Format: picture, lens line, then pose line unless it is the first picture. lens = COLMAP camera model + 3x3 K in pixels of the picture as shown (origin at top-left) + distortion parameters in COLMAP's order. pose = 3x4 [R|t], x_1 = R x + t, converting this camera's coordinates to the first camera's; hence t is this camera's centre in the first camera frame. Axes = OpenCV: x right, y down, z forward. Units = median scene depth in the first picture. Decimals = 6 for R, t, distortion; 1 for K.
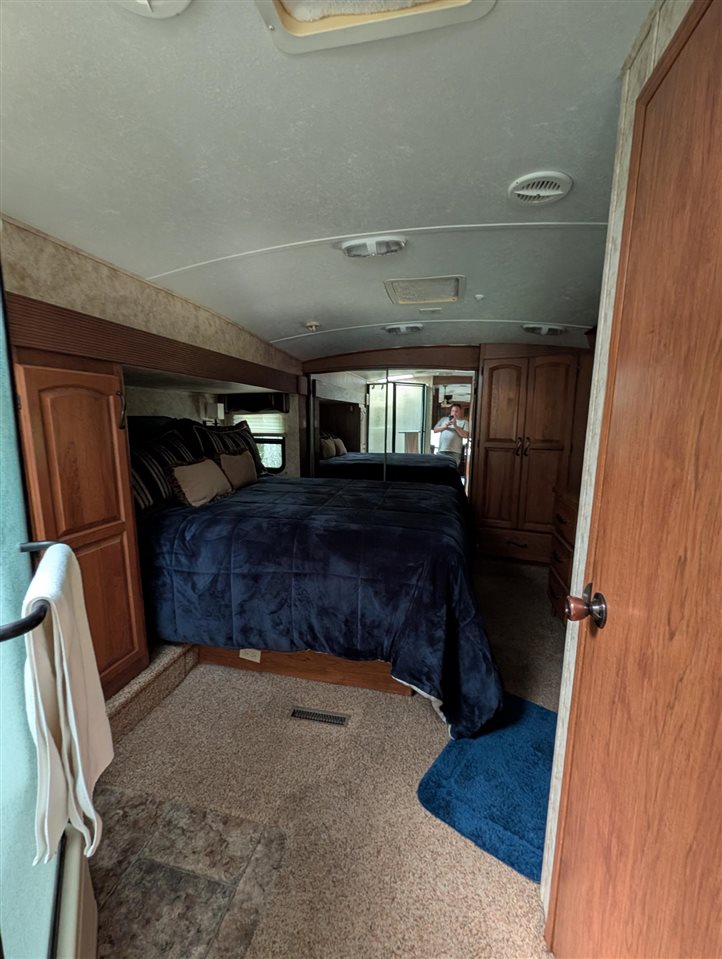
lens RADIAL K [[392.1, 0, 361.0], [0, 392.1, 479.5], [0, 0, 1]] dist [-0.000541, -0.000024]
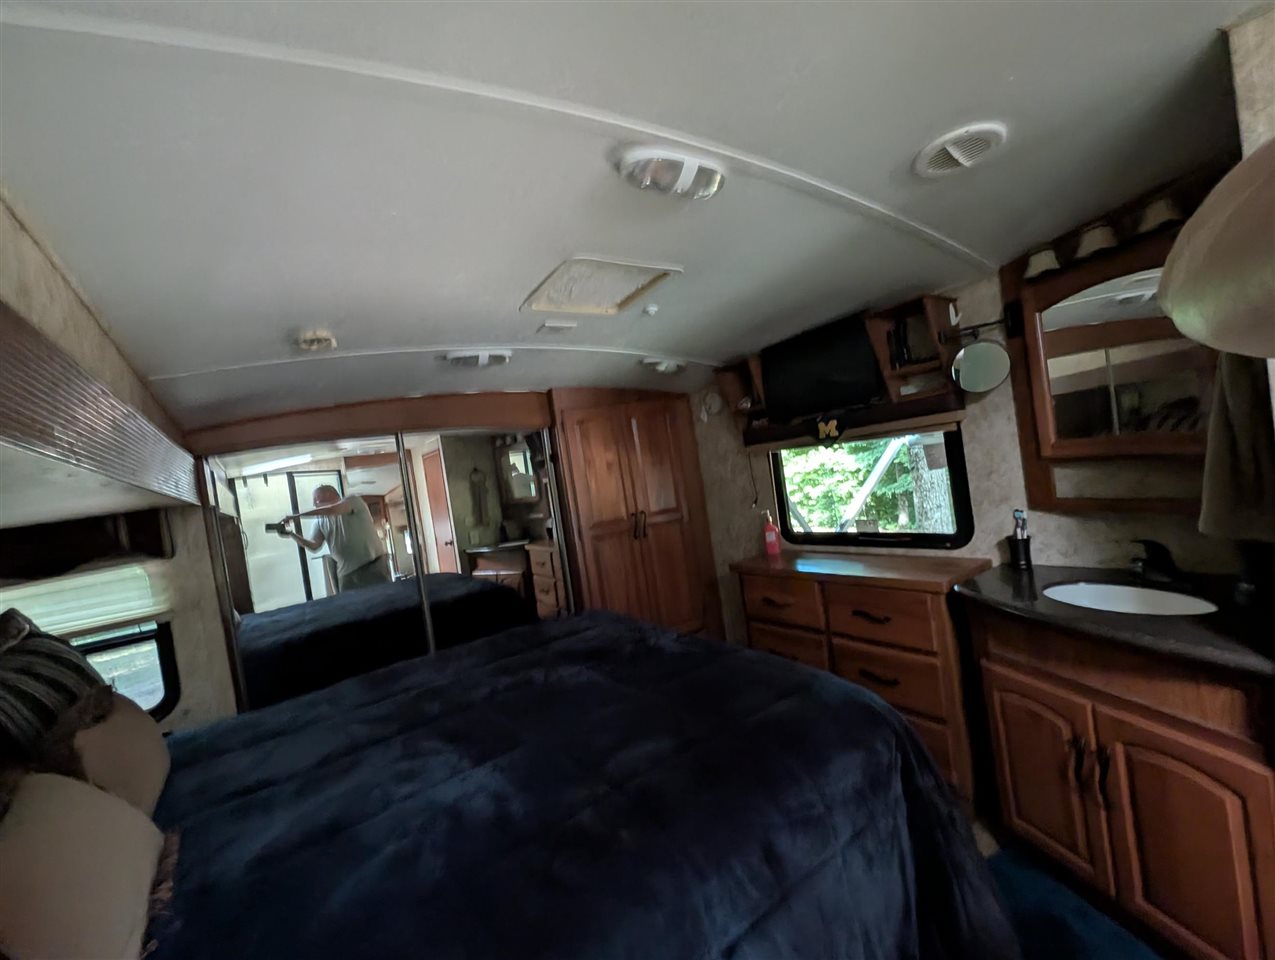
lens RADIAL K [[532.3, 0, 630.6], [0, 532.3, 479.4], [0, 0, 1]] dist [-0.001197, -0.000014]
pose [[0.667850, -0.117223, 0.735007, -0.288139], [0.271007, 0.958030, -0.093454, -0.077640], [-0.693204, 0.261605, 0.671589, 0.337327]]
